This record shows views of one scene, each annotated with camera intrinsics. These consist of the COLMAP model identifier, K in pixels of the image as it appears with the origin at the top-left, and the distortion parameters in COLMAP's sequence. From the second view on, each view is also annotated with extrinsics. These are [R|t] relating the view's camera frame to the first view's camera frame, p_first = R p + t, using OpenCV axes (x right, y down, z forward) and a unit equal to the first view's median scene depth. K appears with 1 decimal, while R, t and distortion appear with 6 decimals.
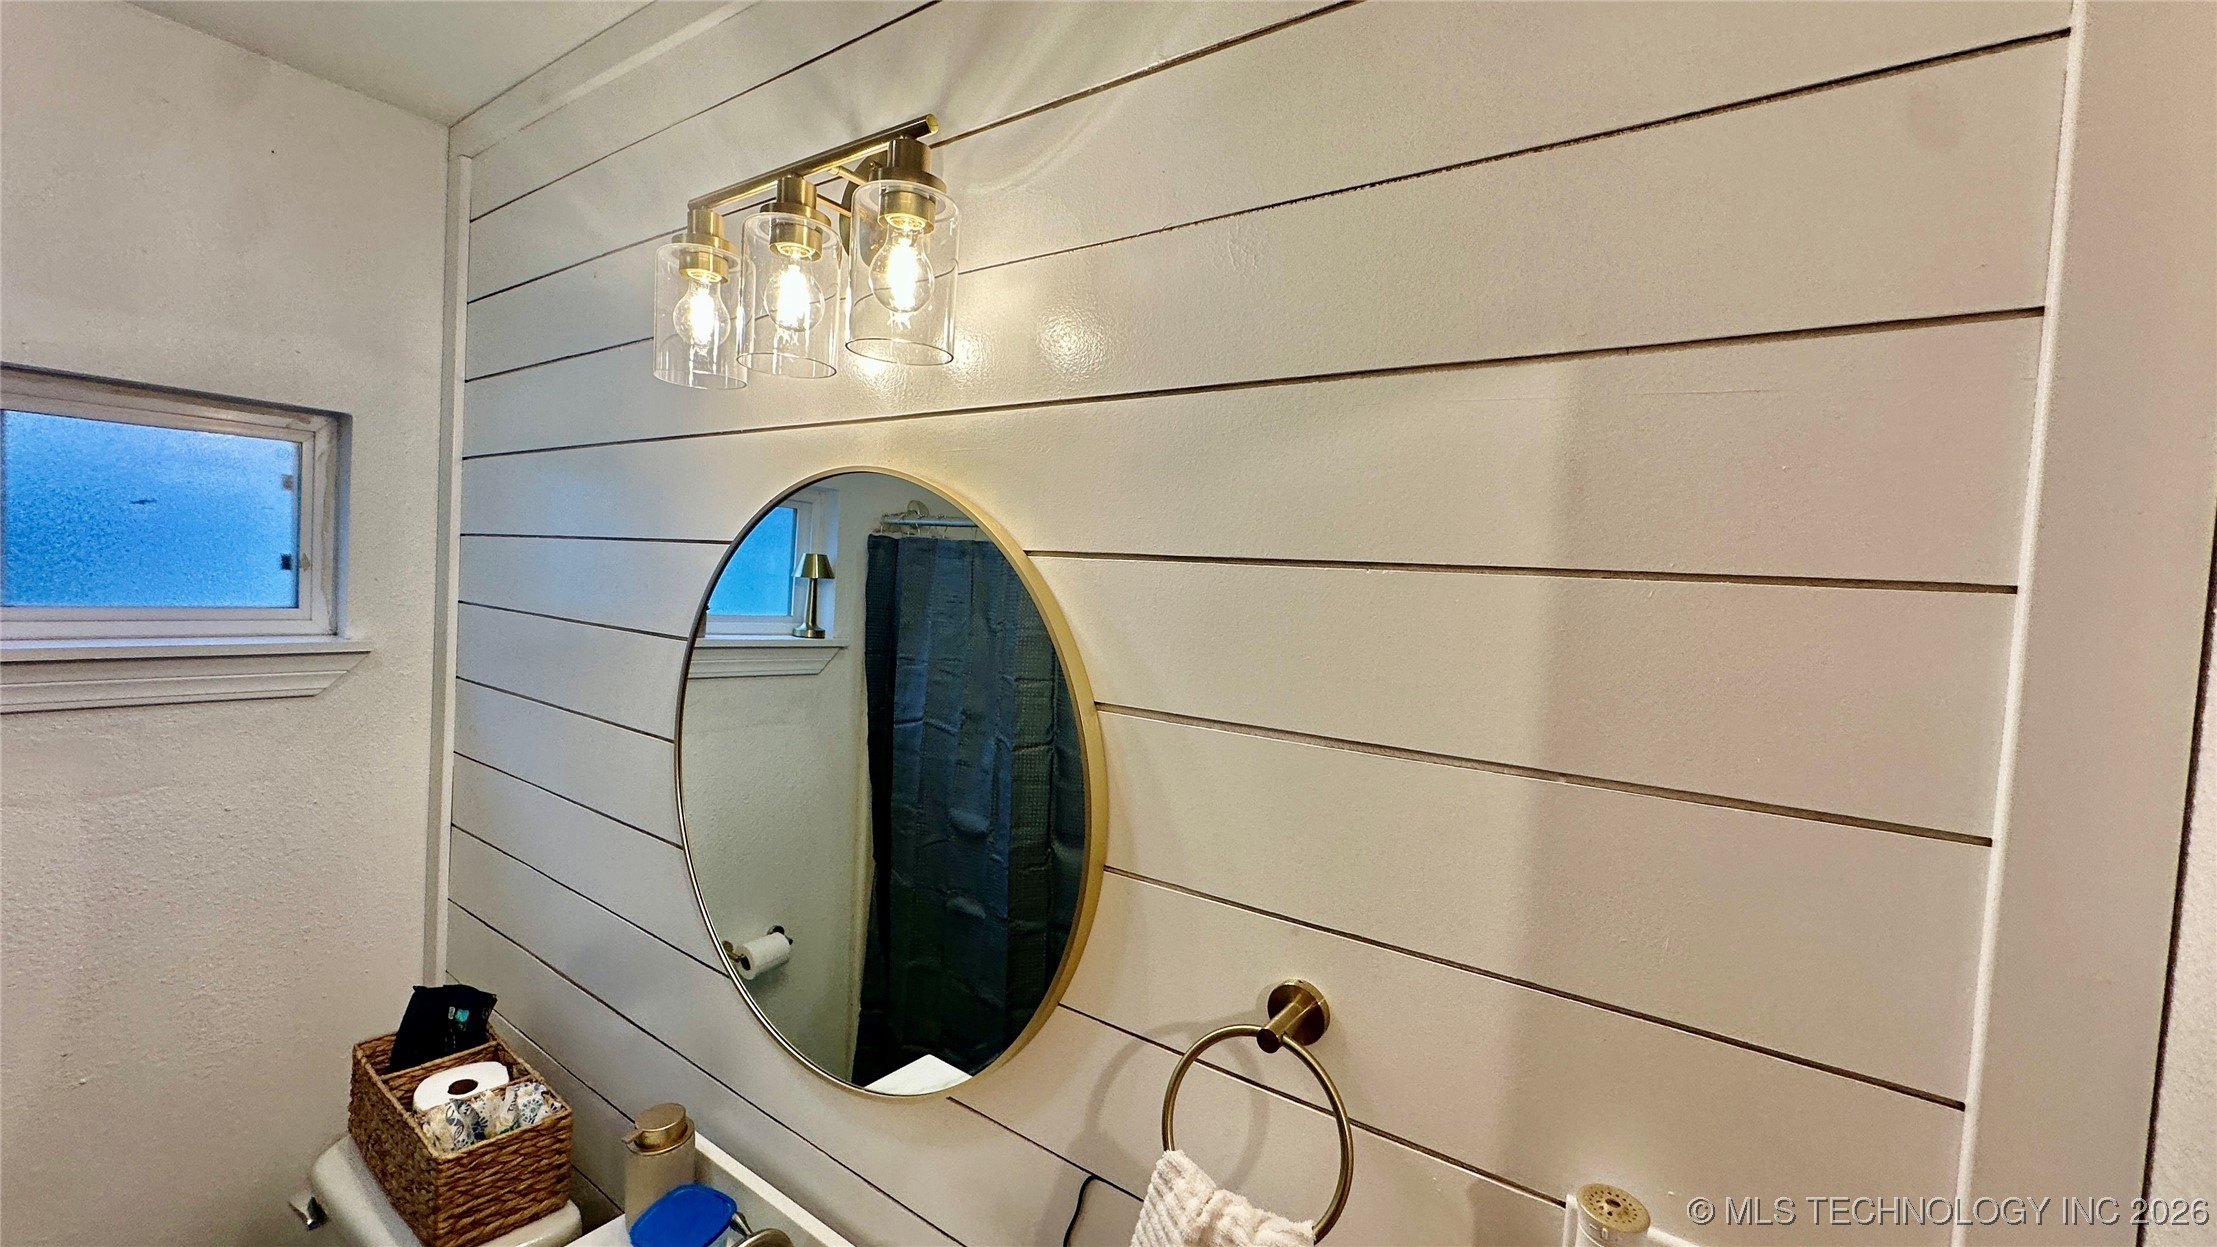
lens RADIAL K [[885.0, 0, 1104.0], [0, 885.0, 621.1], [0, 0, 1]] dist [-0.005632, 0.000113]
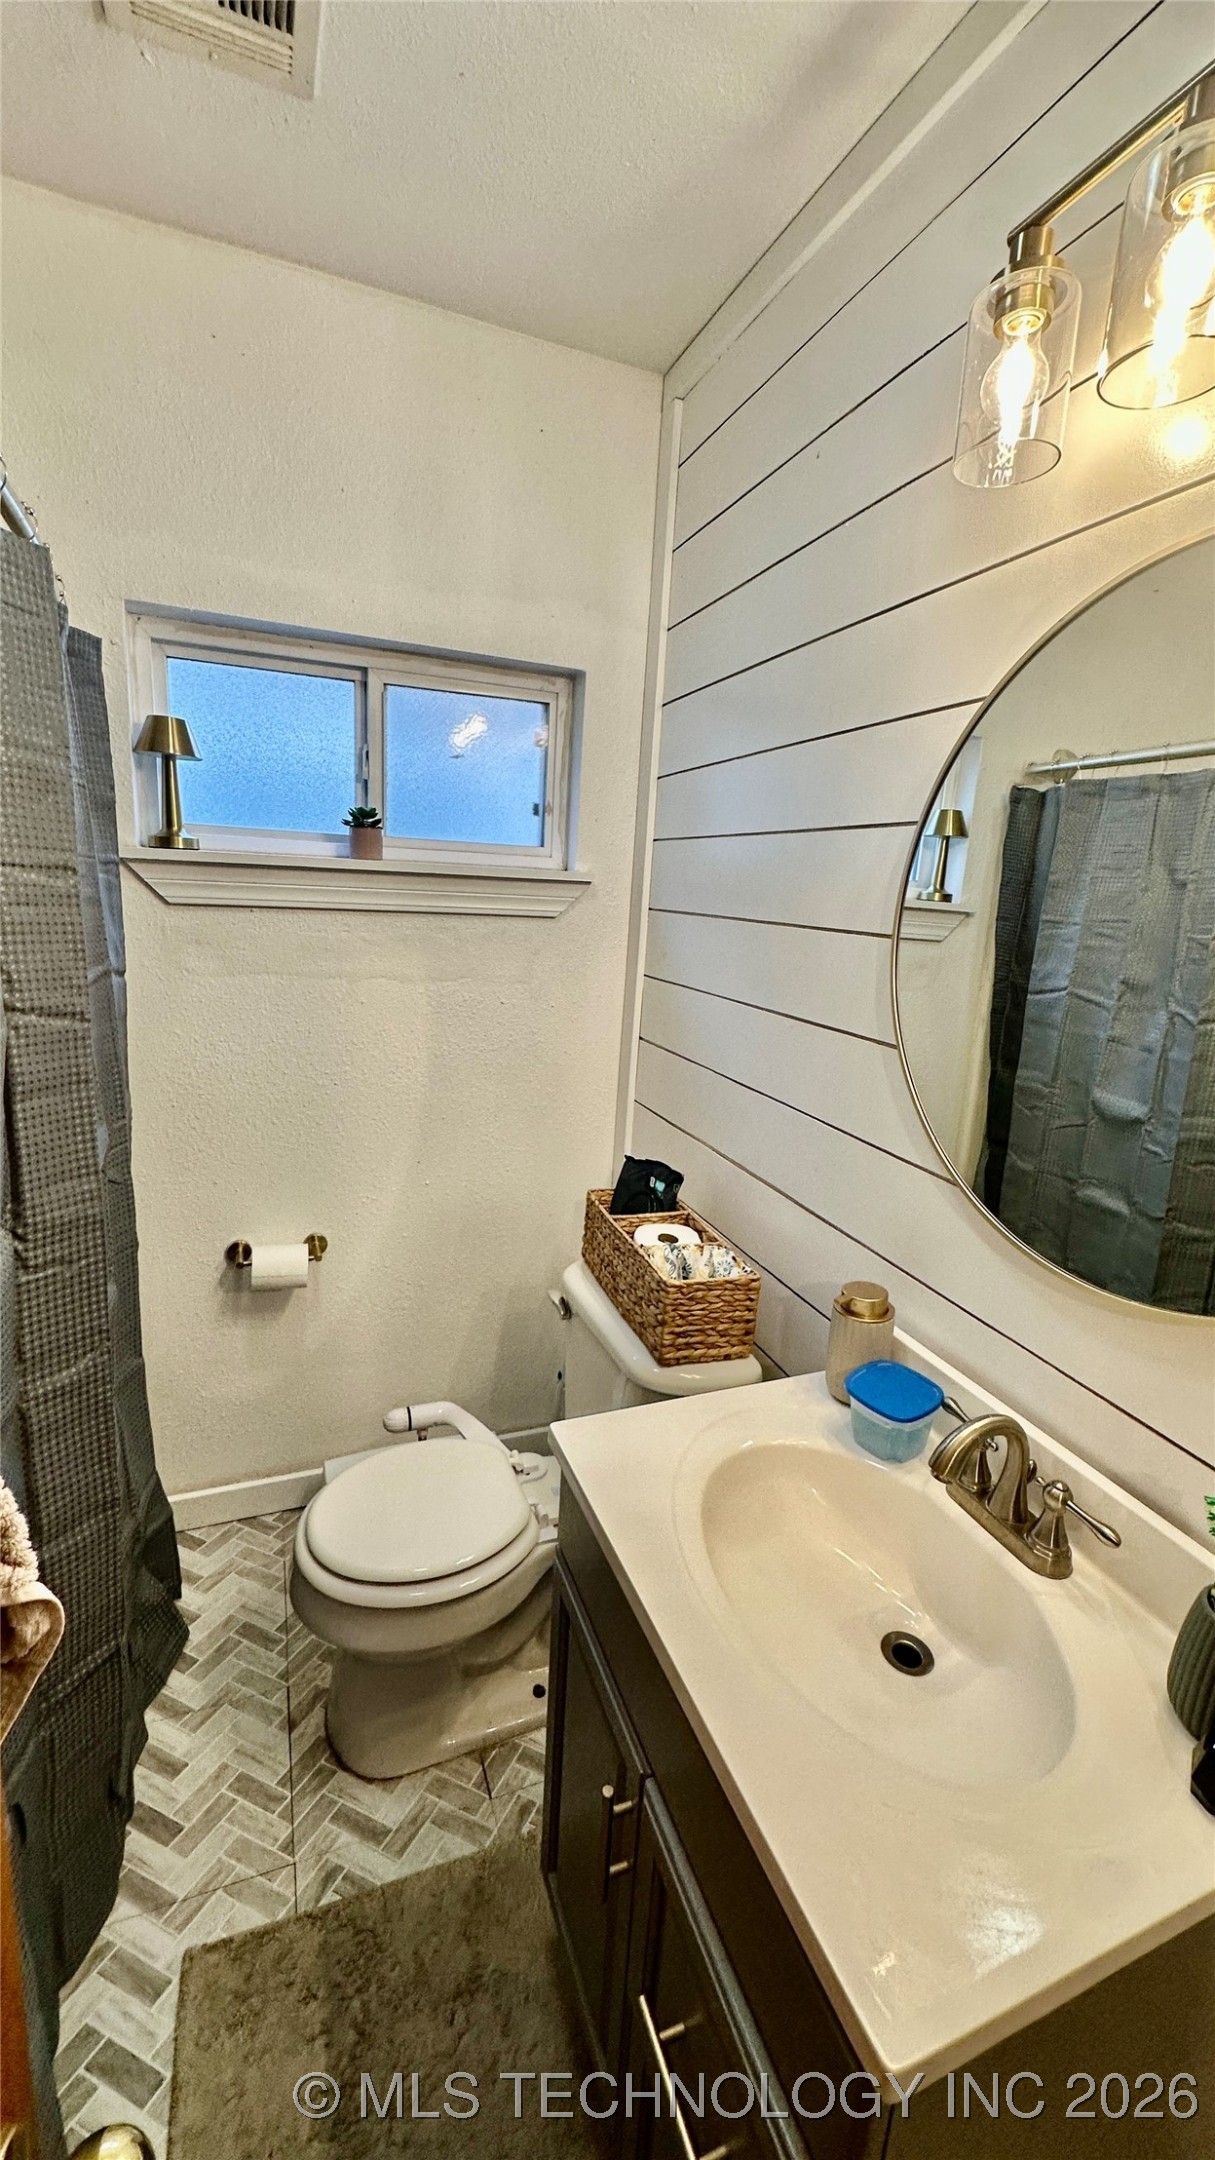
lens RADIAL K [[862.2, 0, 607.5], [0, 862.2, 1080.0], [0, 0, 1]] dist [-0.005632, 0.000113]
pose [[0.837185, 0.109210, -0.535905, -0.160816], [-0.033626, 0.988285, 0.148869, 0.119850], [0.545885, -0.106611, 0.831050, 0.022706]]
